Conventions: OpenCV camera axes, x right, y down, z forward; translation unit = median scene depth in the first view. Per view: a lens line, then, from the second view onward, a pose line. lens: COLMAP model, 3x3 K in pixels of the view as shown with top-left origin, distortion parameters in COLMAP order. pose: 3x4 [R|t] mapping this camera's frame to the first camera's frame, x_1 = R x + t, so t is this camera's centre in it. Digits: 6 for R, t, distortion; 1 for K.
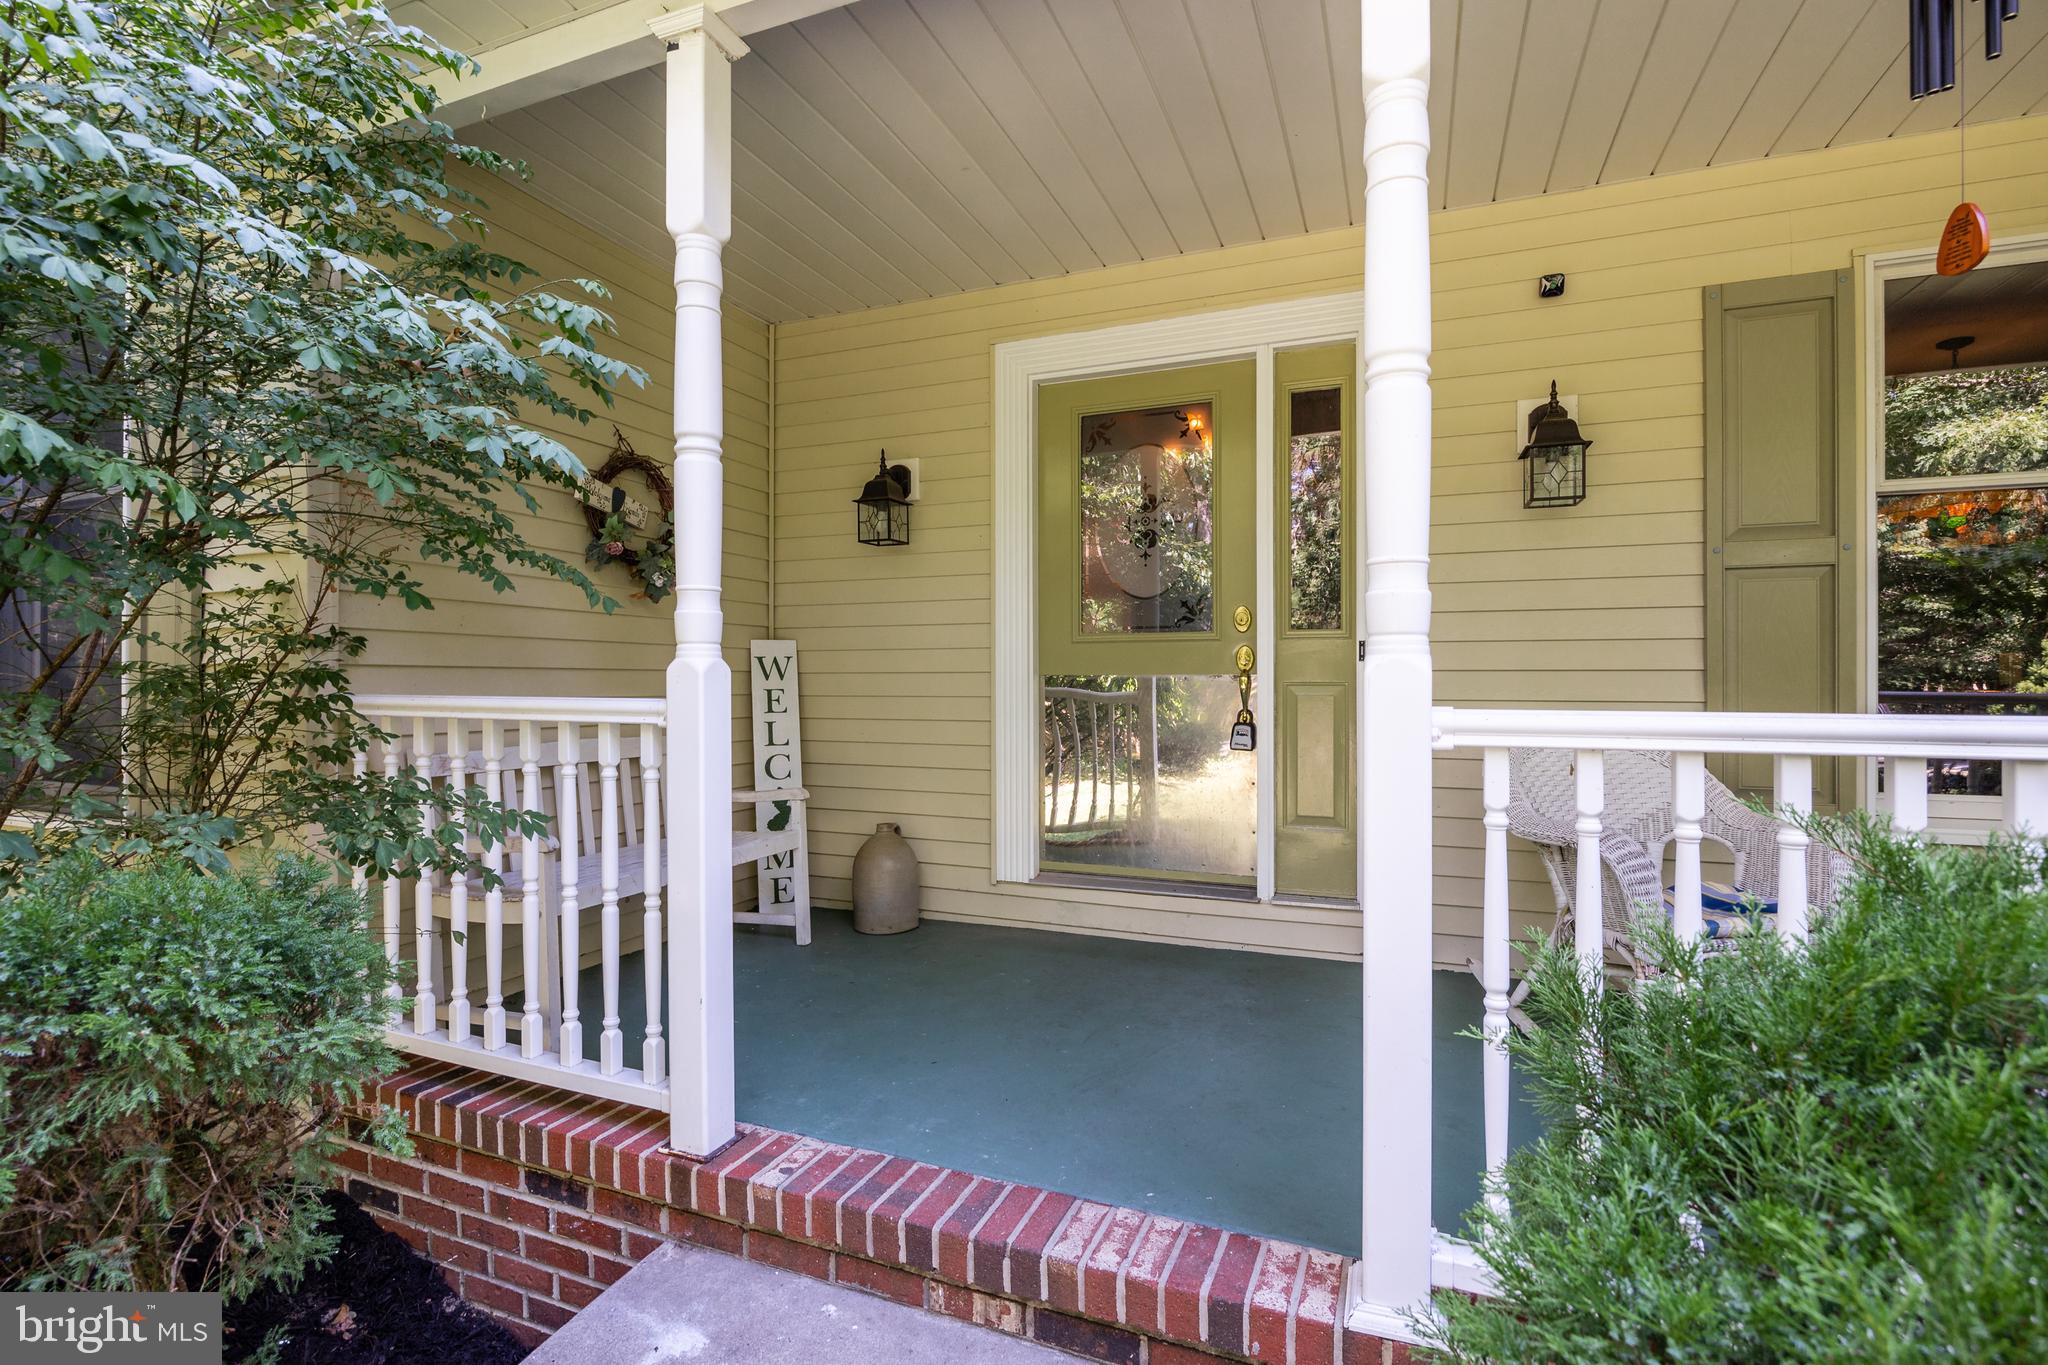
lens RADIAL K [[942.4, 0, 1023.6], [0, 942.4, 679.4], [0, 0, 1]] dist [-0.000747, -0.000034]
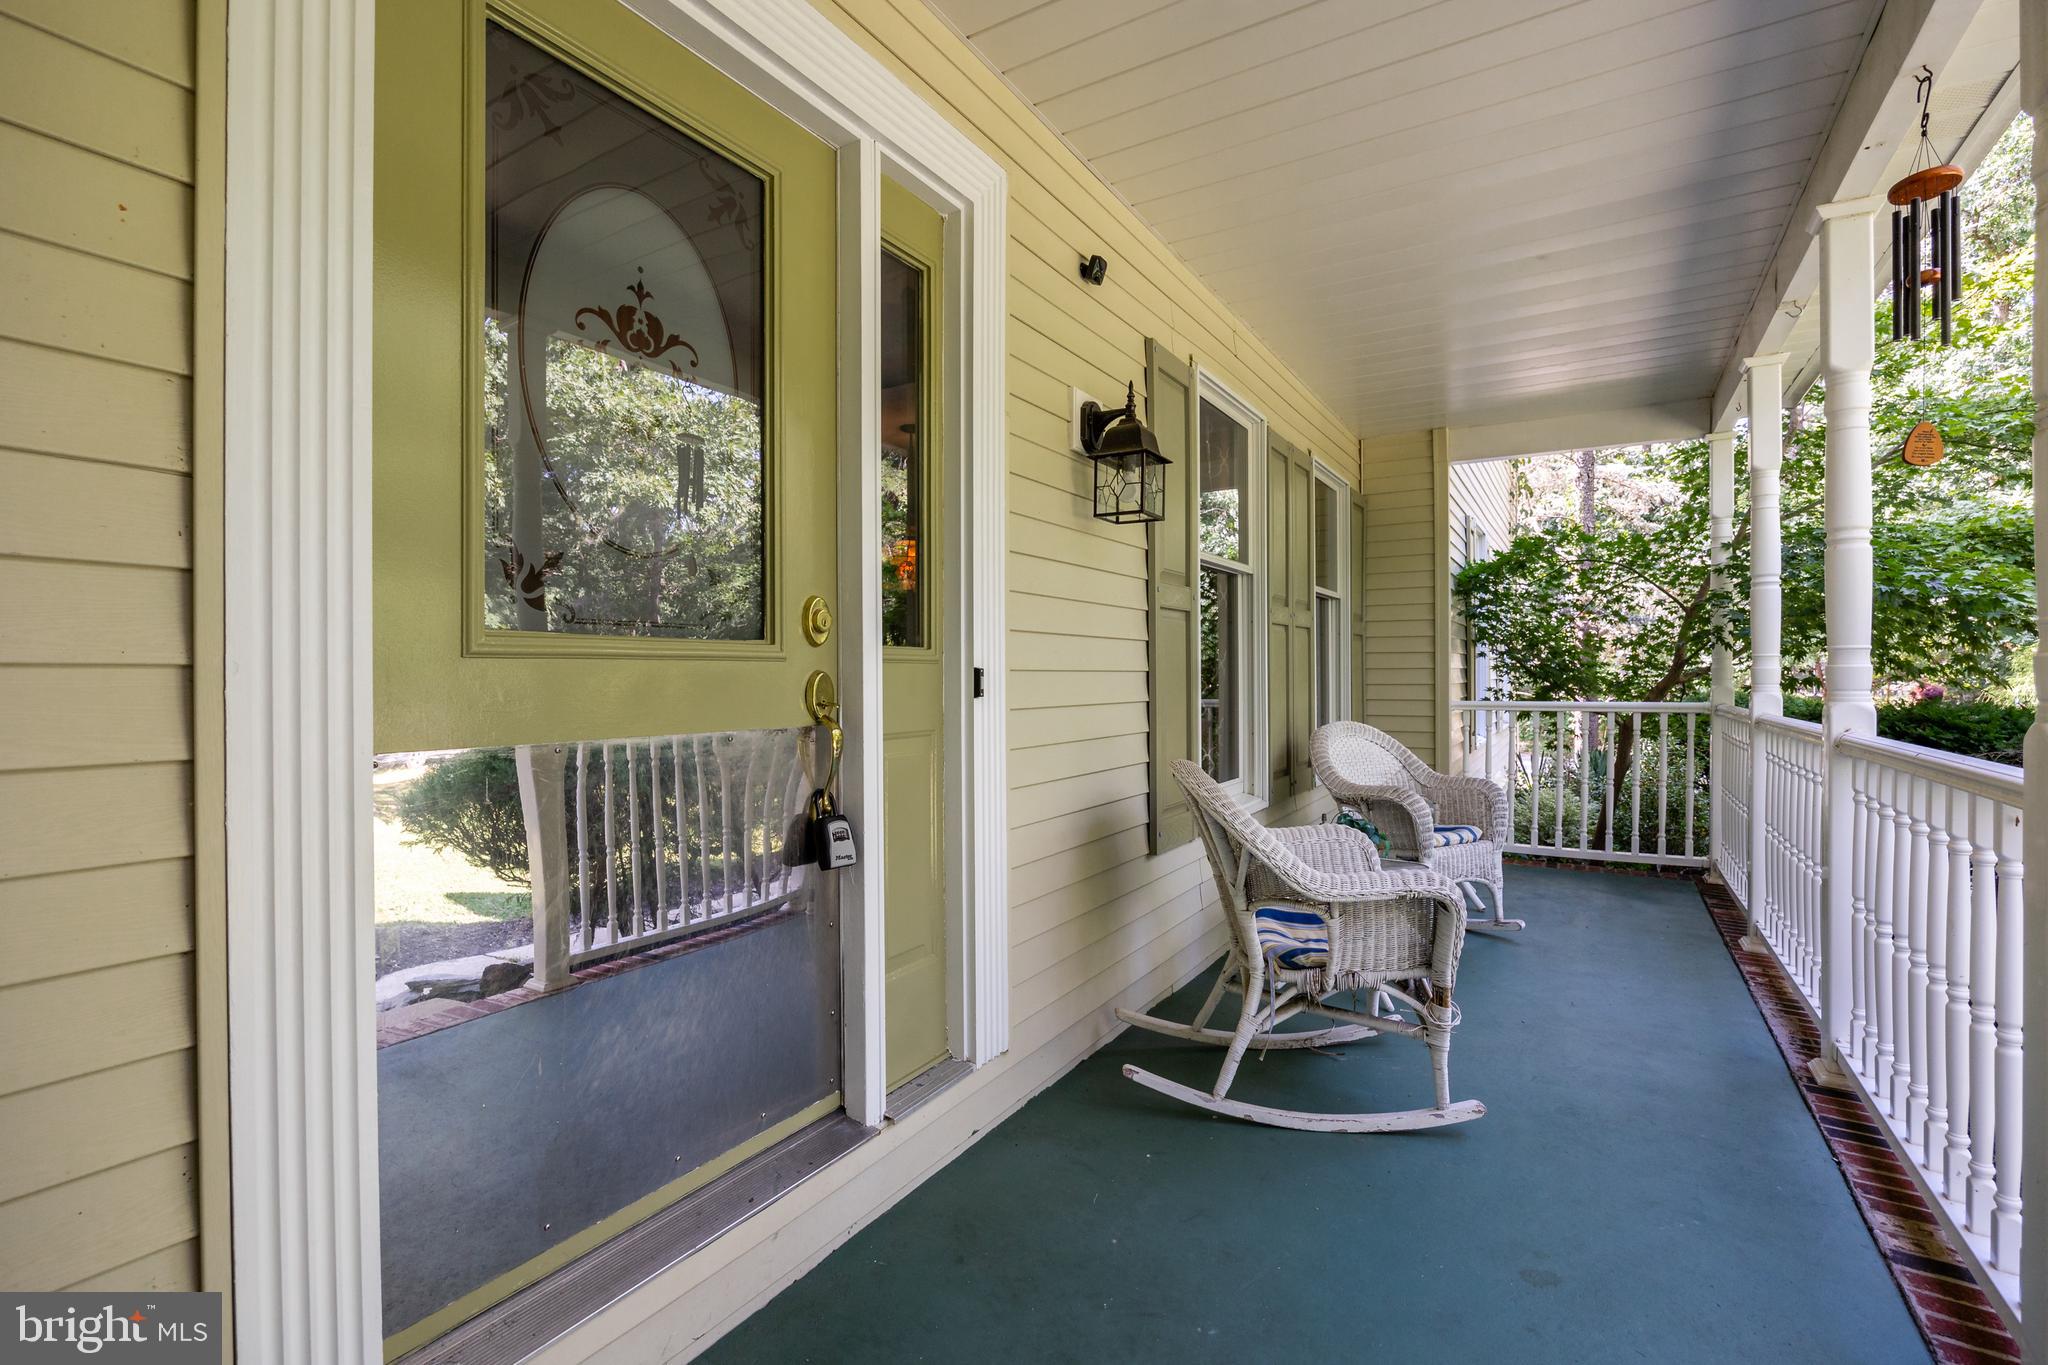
lens RADIAL K [[942.4, 0, 1022.3], [0, 942.4, 680.1], [0, 0, 1]] dist [-0.000747, -0.000034]
pose [[0.158151, -0.006062, 0.987396, -0.306937], [0.006091, 0.999968, 0.005164, -0.036197], [-0.987396, 0.005197, 0.158183, 0.891970]]
